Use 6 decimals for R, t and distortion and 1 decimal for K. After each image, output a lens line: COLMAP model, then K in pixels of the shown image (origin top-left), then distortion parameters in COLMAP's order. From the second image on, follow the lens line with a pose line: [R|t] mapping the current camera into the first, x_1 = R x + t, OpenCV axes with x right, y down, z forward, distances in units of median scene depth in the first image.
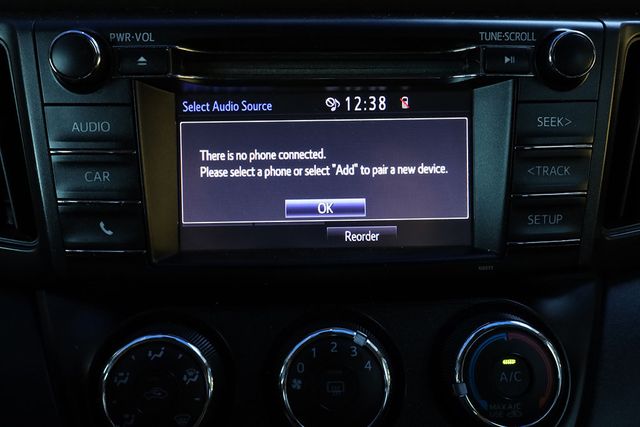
lens RADIAL K [[645.5, 0, 323.3], [0, 645.5, 216.5], [0, 0, 1]] dist [0.001290, 0.000000]
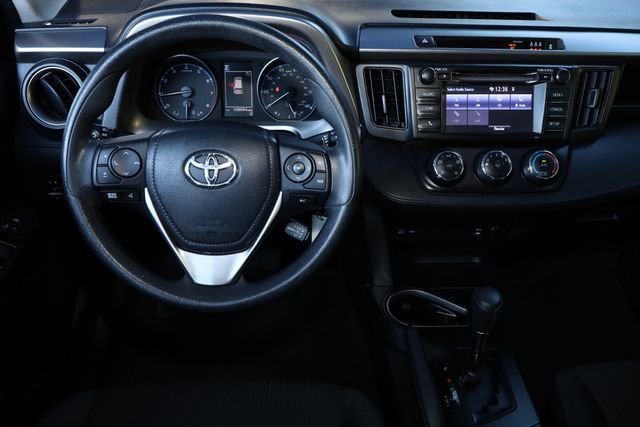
lens RADIAL K [[526.4, 0, 322.1], [0, 526.4, 213.8], [0, 0, 1]] dist [-0.016661, -0.013321]
pose [[0.999478, 0.016725, -0.027656, -0.827707], [-0.015906, 0.999436, 0.029583, 0.433011], [0.028135, -0.029128, 0.999180, -1.882942]]
